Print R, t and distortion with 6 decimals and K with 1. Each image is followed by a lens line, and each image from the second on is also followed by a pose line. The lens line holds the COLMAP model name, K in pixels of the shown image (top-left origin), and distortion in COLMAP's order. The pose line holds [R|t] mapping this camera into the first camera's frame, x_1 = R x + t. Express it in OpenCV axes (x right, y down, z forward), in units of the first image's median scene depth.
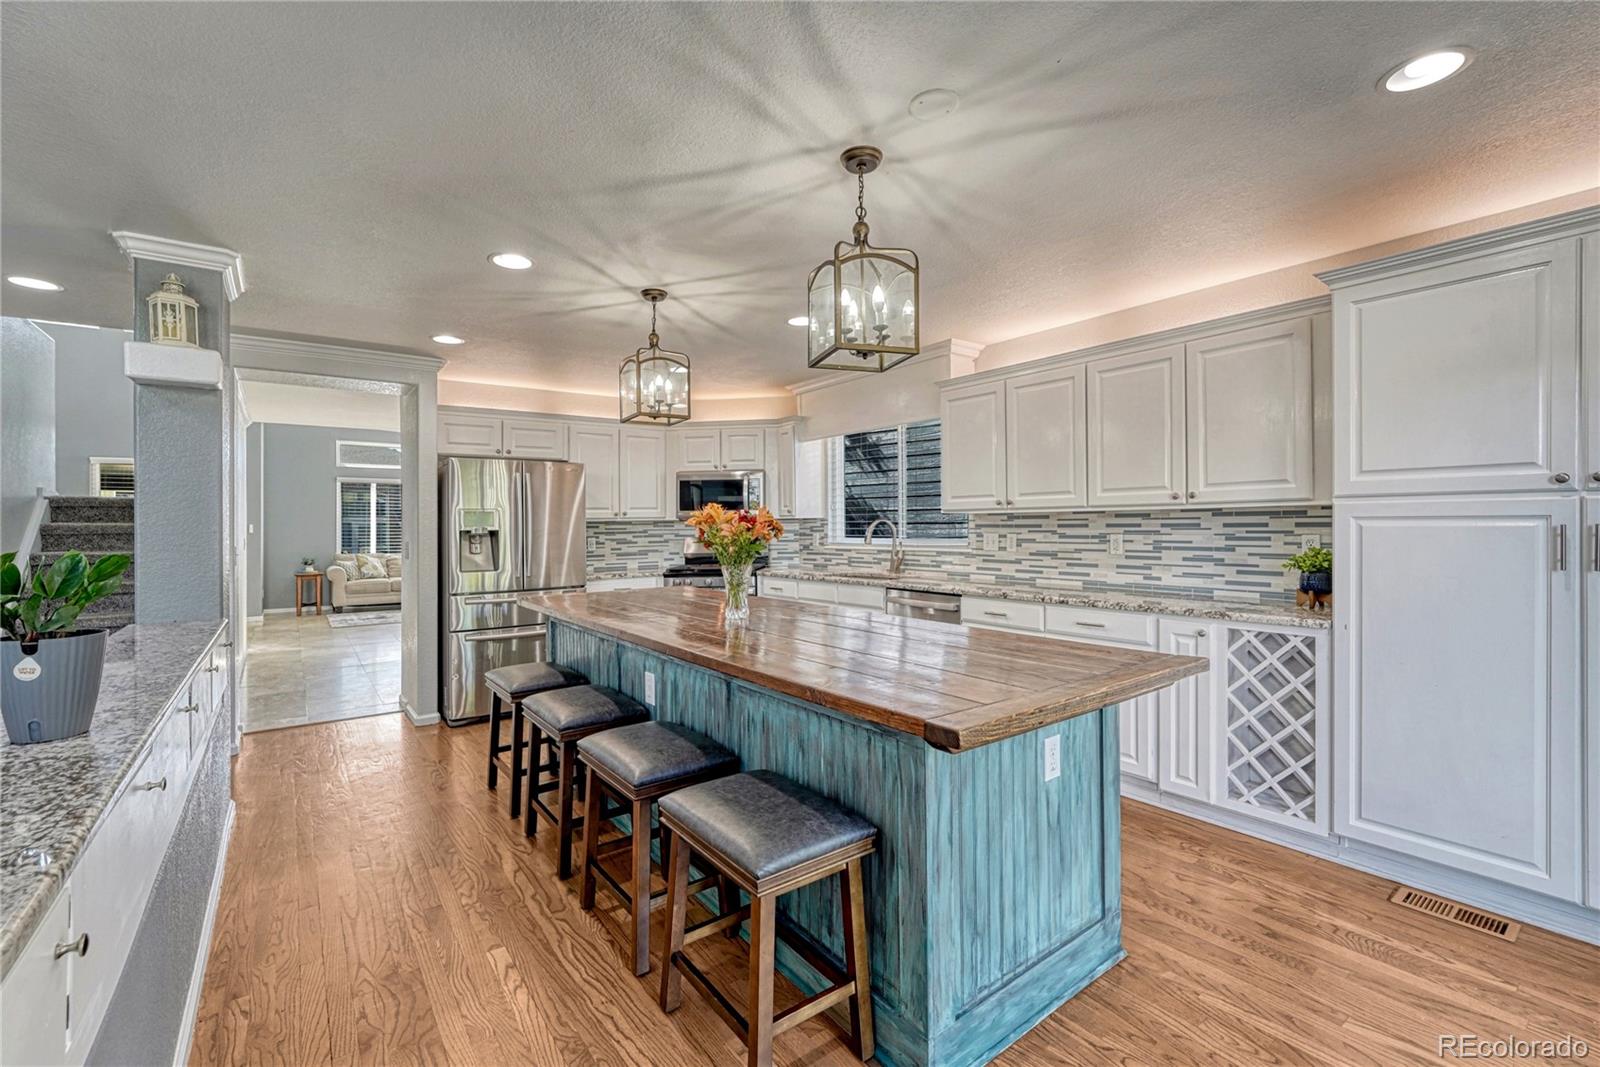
lens RADIAL K [[689.5, 0, 802.5], [0, 689.5, 525.8], [0, 0, 1]] dist [0.000056, 0.000115]
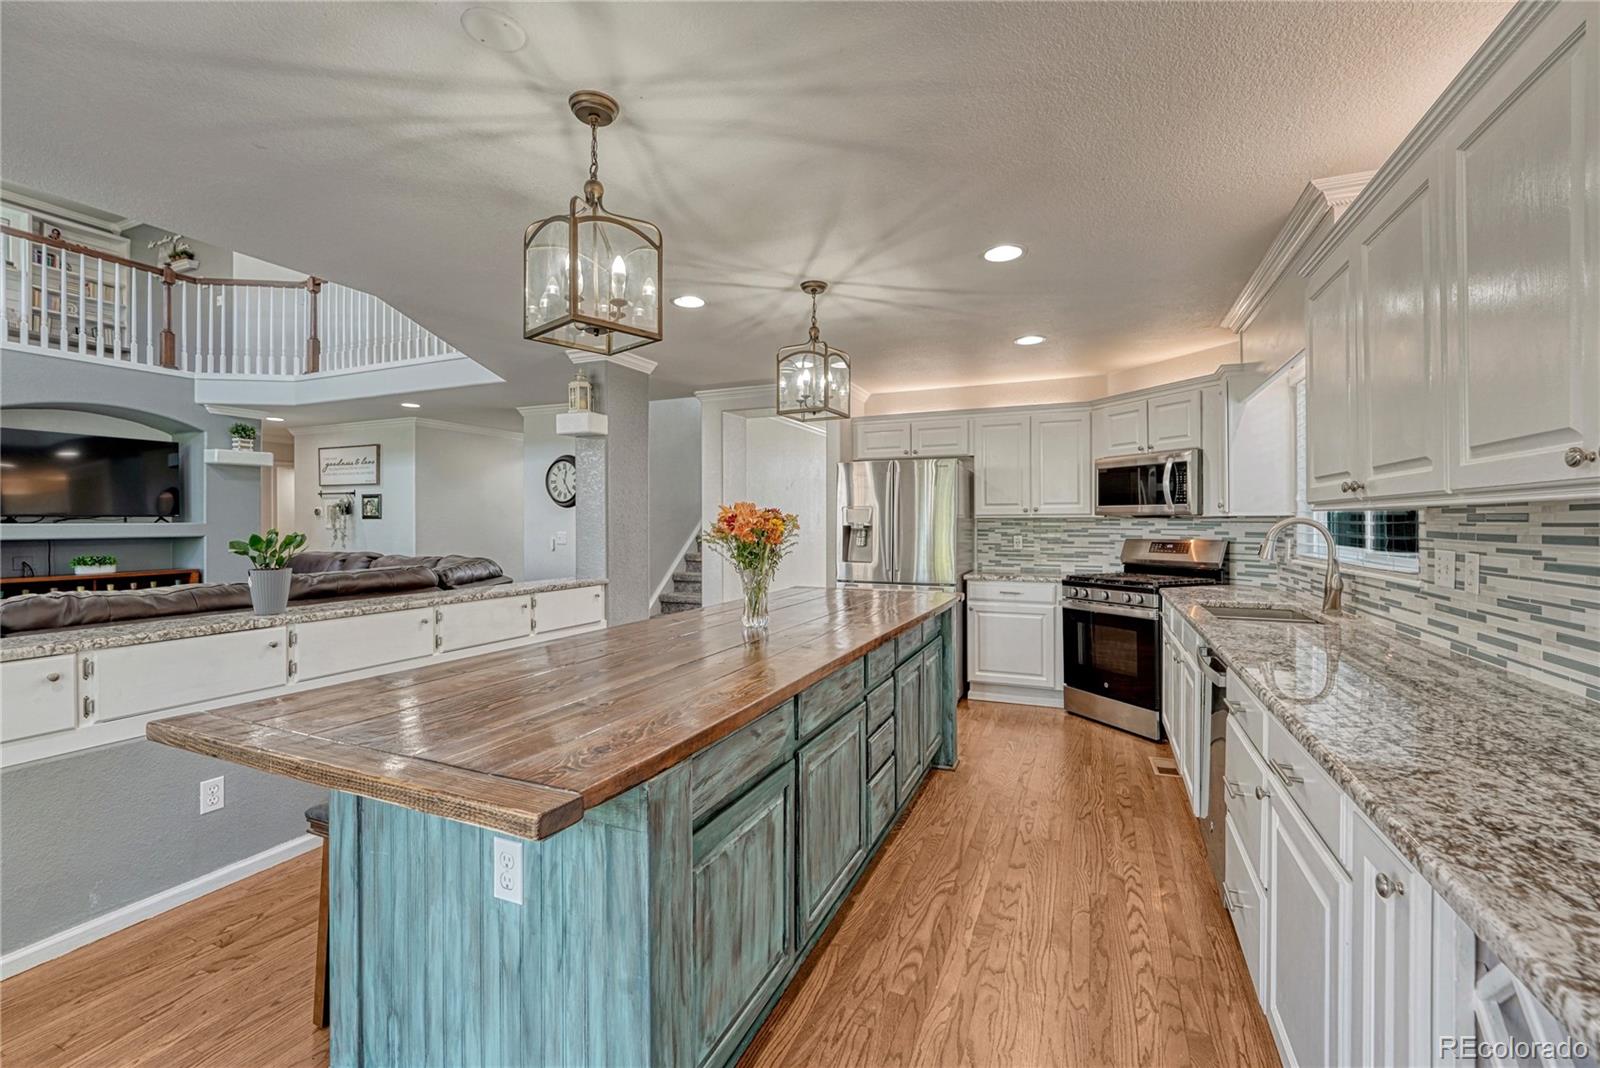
lens RADIAL K [[674.4, 0, 798.2], [0, 674.4, 515.8], [0, 0, 1]] dist [-0.015394, -0.000101]
pose [[0.488114, 0.005823, -0.872760, 0.526874], [-0.010989, 0.999939, 0.000525, -0.010009], [0.872711, 0.009335, 0.488149, 0.449371]]
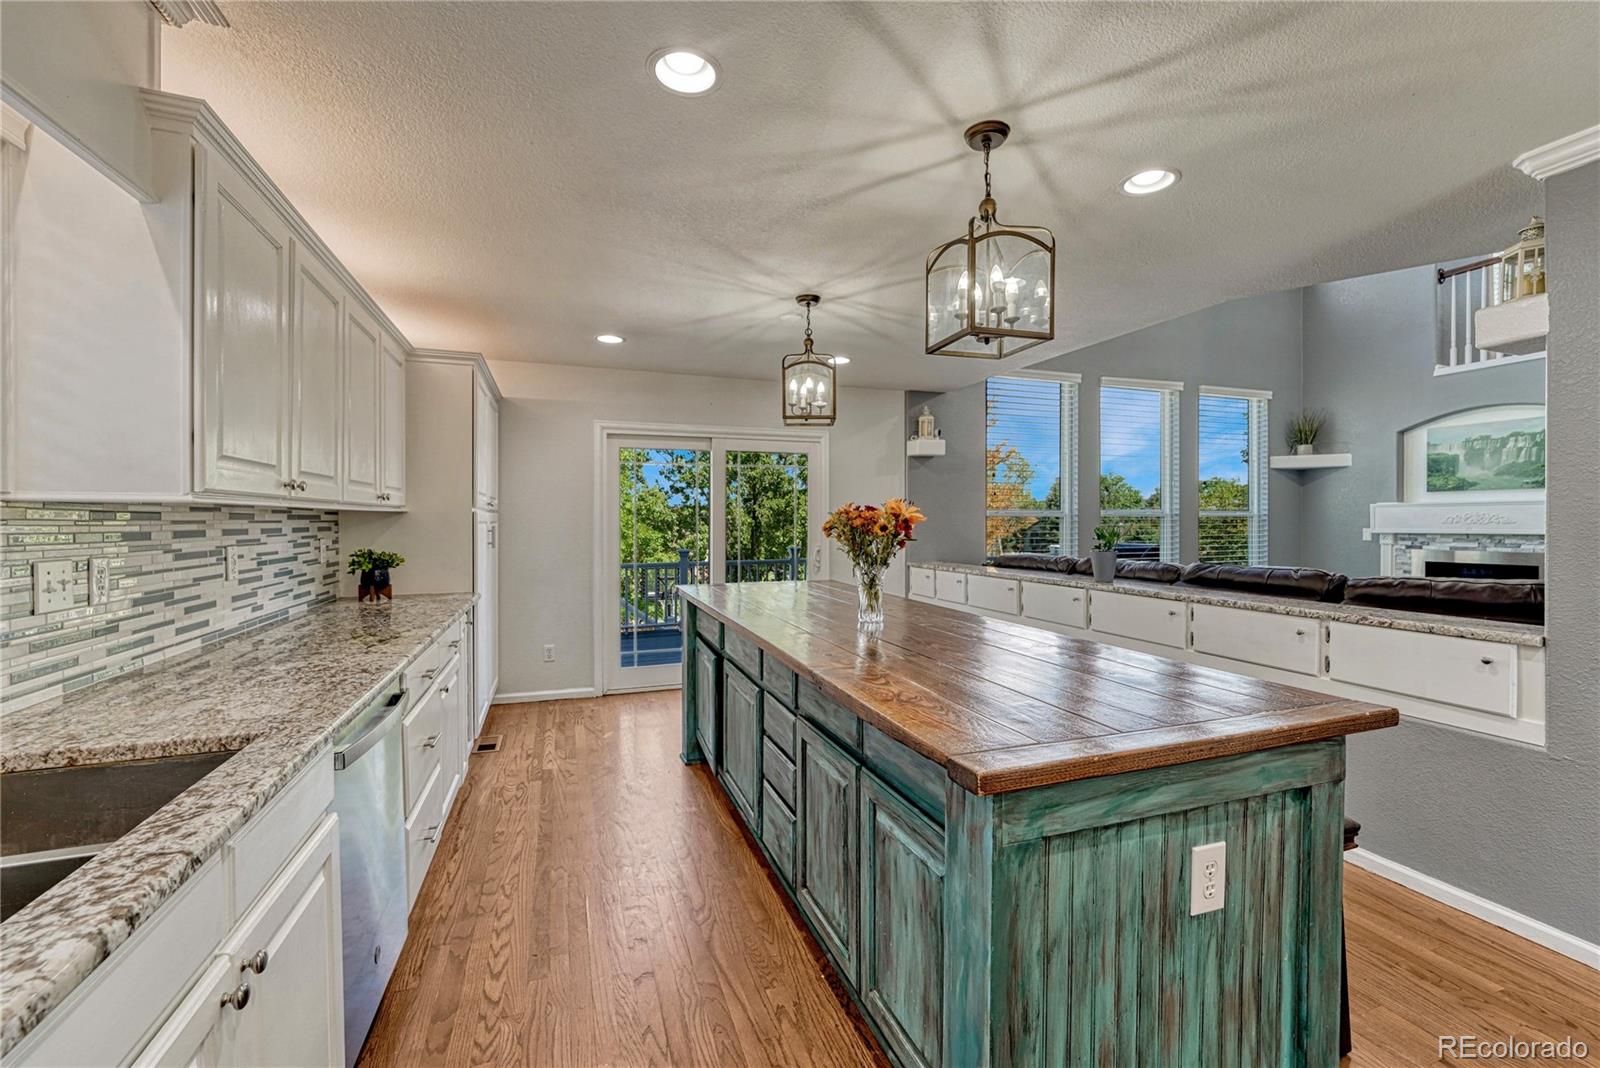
lens RADIAL K [[650.1, 0, 796.8], [0, 650.1, 514.8], [0, 0, 1]] dist [-0.033921, 0.010892]
pose [[-0.953974, 0.016939, 0.299412, -0.190636], [0.015949, 0.999856, -0.005751, -0.004845], [-0.299466, -0.000711, -0.954107, 1.371701]]
